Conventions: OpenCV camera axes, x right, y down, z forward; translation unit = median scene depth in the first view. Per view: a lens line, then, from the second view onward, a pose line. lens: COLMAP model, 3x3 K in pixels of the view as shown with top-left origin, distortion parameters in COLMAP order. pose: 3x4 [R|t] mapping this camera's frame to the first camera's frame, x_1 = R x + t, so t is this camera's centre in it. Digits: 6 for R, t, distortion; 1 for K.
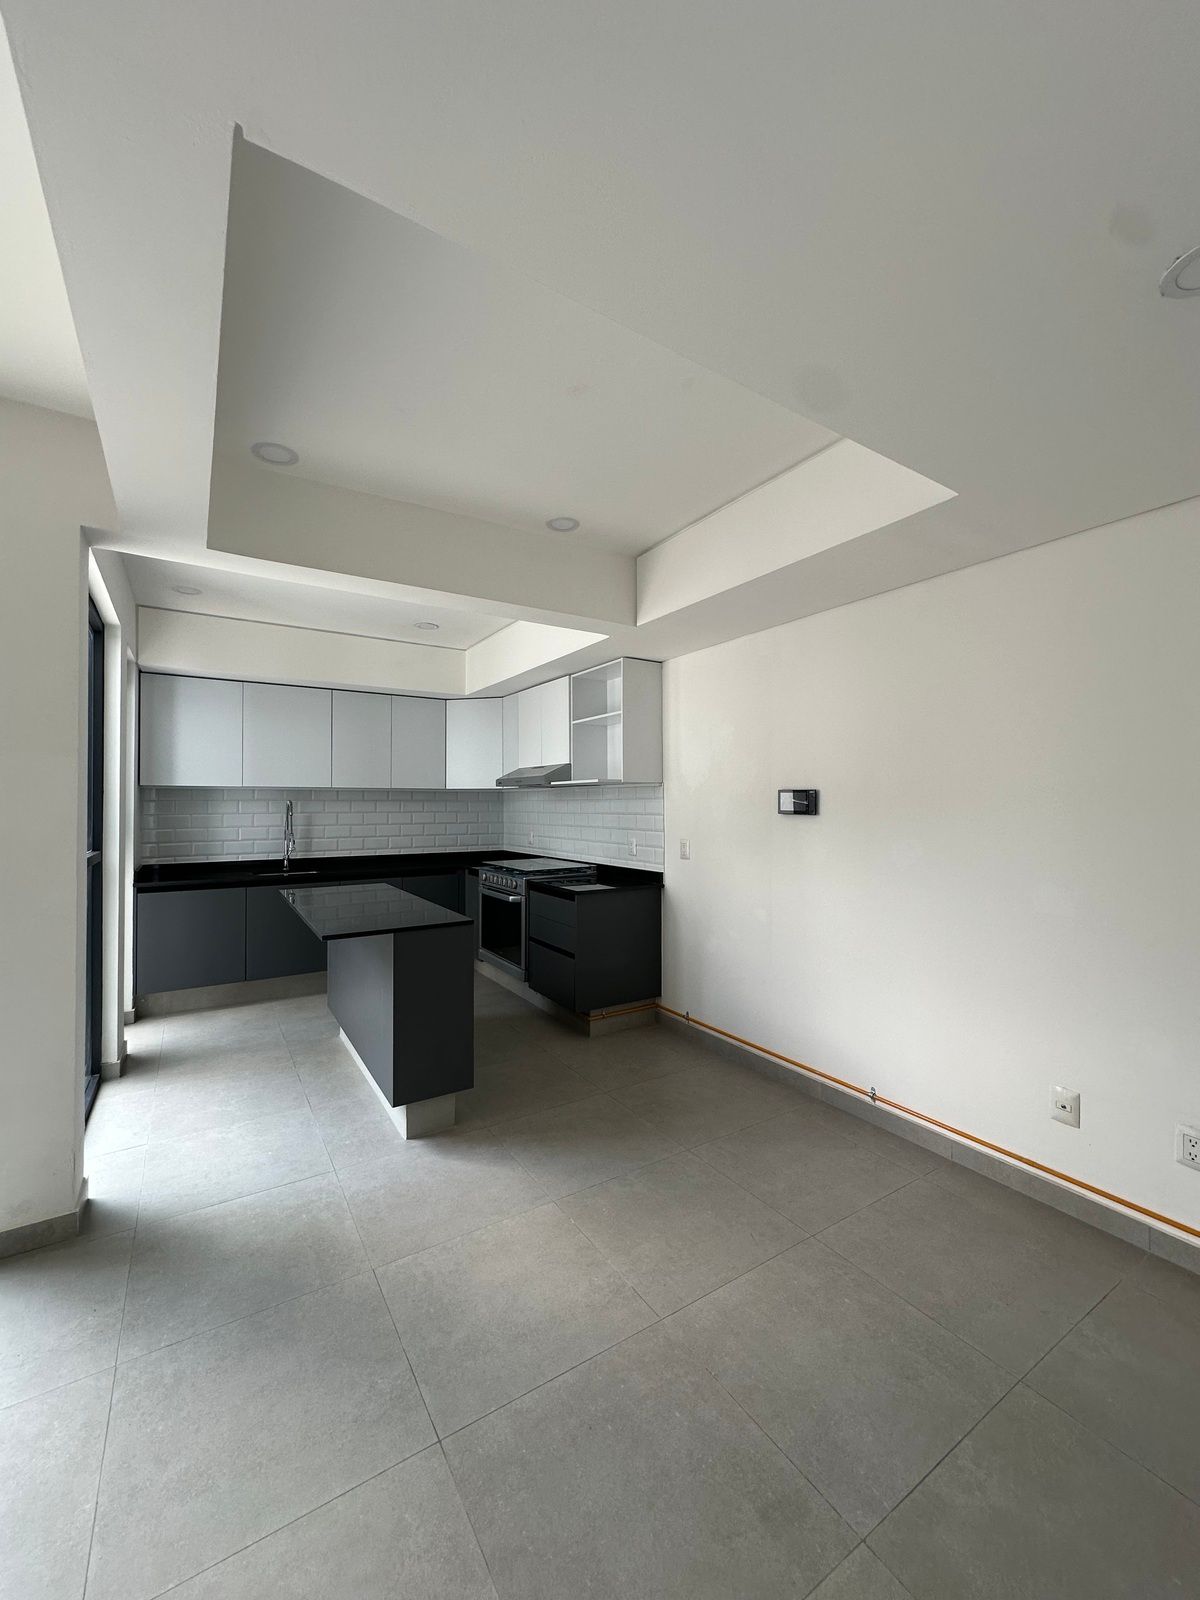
lens RADIAL K [[636.8, 0, 601.9], [0, 636.8, 802.7], [0, 0, 1]] dist [-0.000868, 0.000280]
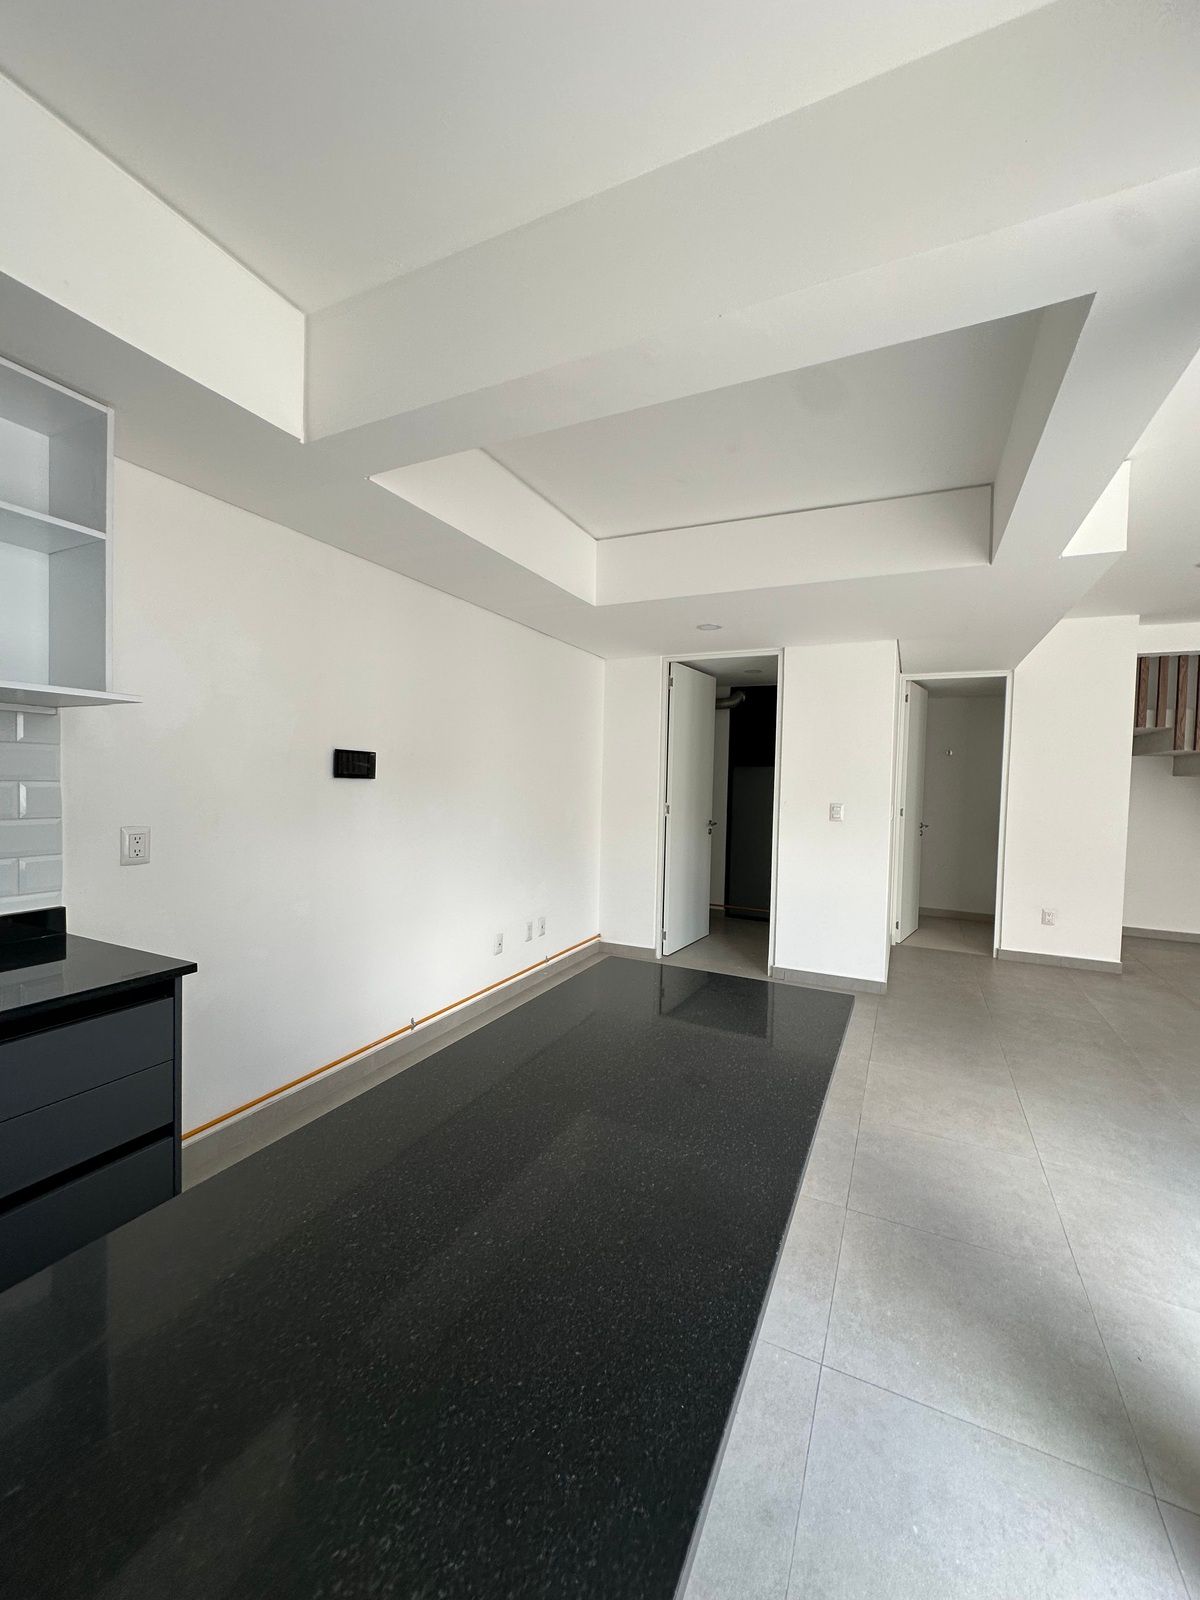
lens RADIAL K [[636.8, 0, 599.7], [0, 636.8, 799.5], [0, 0, 1]] dist [-0.000868, 0.000280]
pose [[-0.516912, -0.038898, 0.855155, -0.459815], [-0.027551, 0.999206, 0.028796, 0.009021], [-0.855595, -0.008675, -0.517573, 0.850783]]
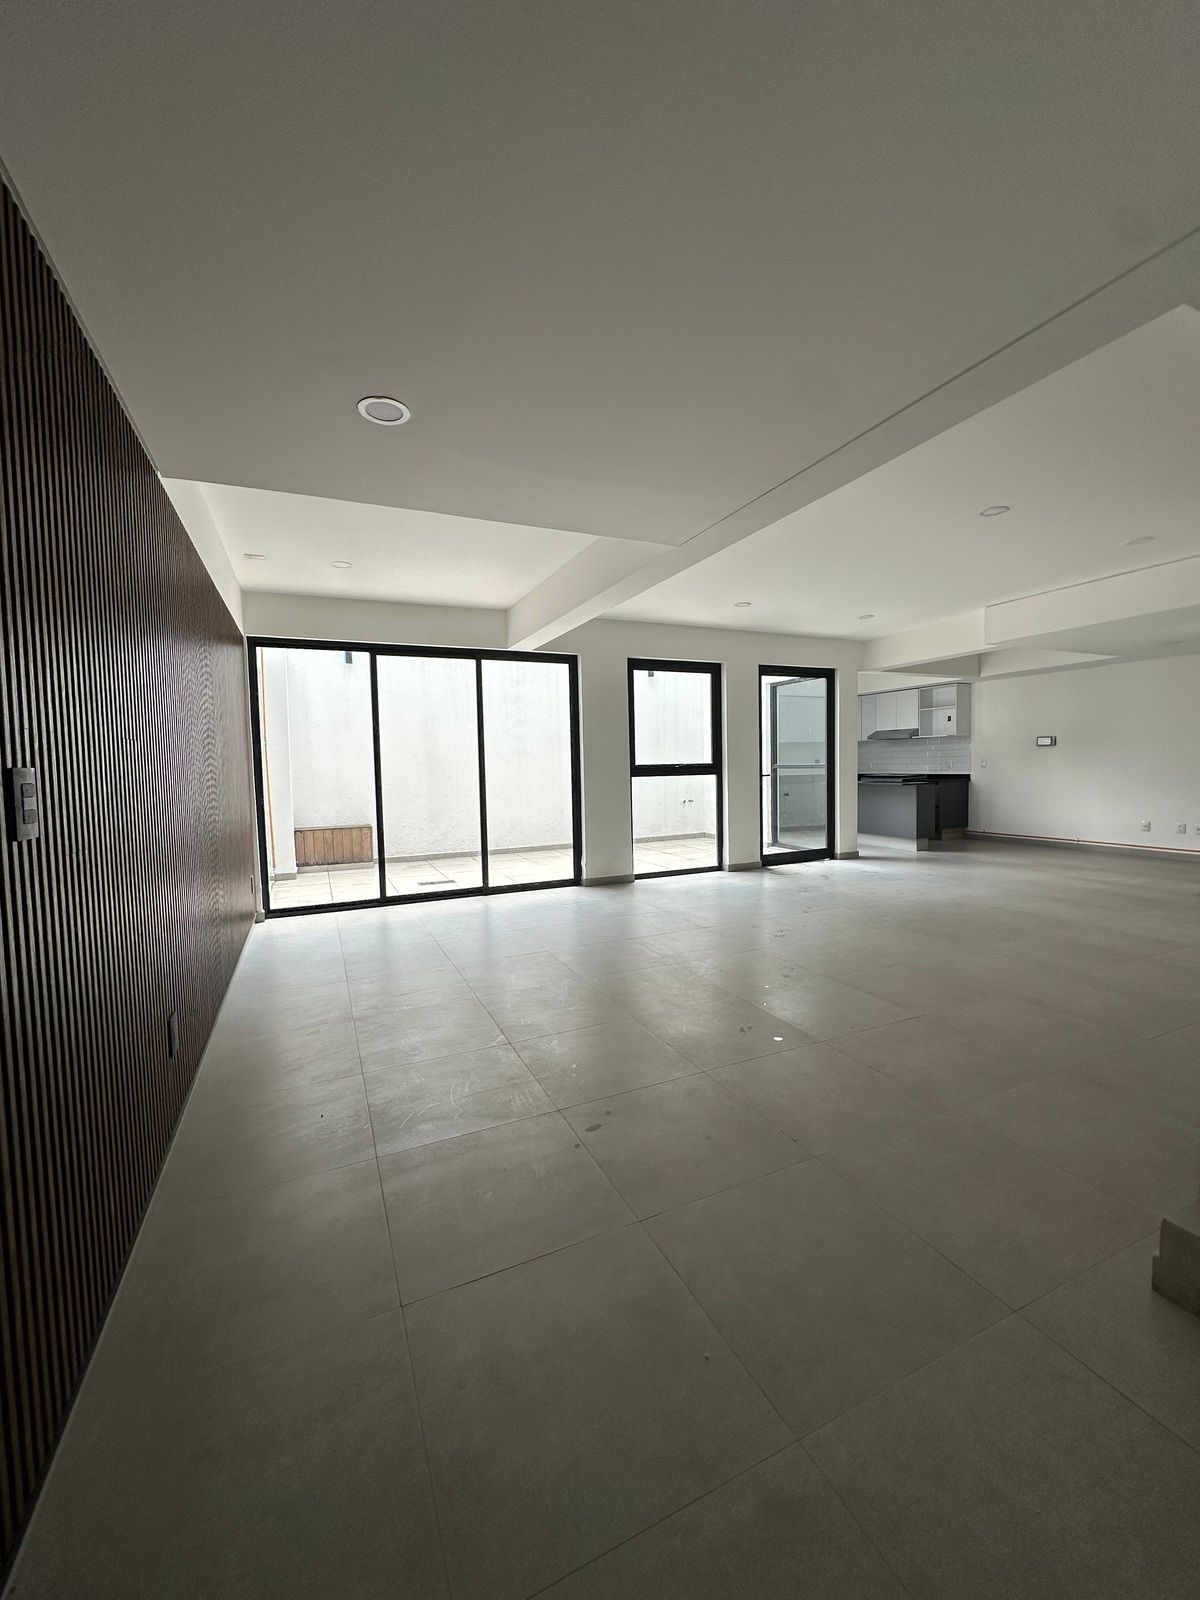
lens RADIAL K [[636.8, 0, 599.1], [0, 636.8, 799.1], [0, 0, 1]] dist [-0.000868, 0.000280]
pose [[0.991334, -0.014055, -0.130615, -0.983612], [0.021979, 0.997991, 0.059425, 0.032968], [0.129517, -0.061781, 0.989651, -1.562239]]
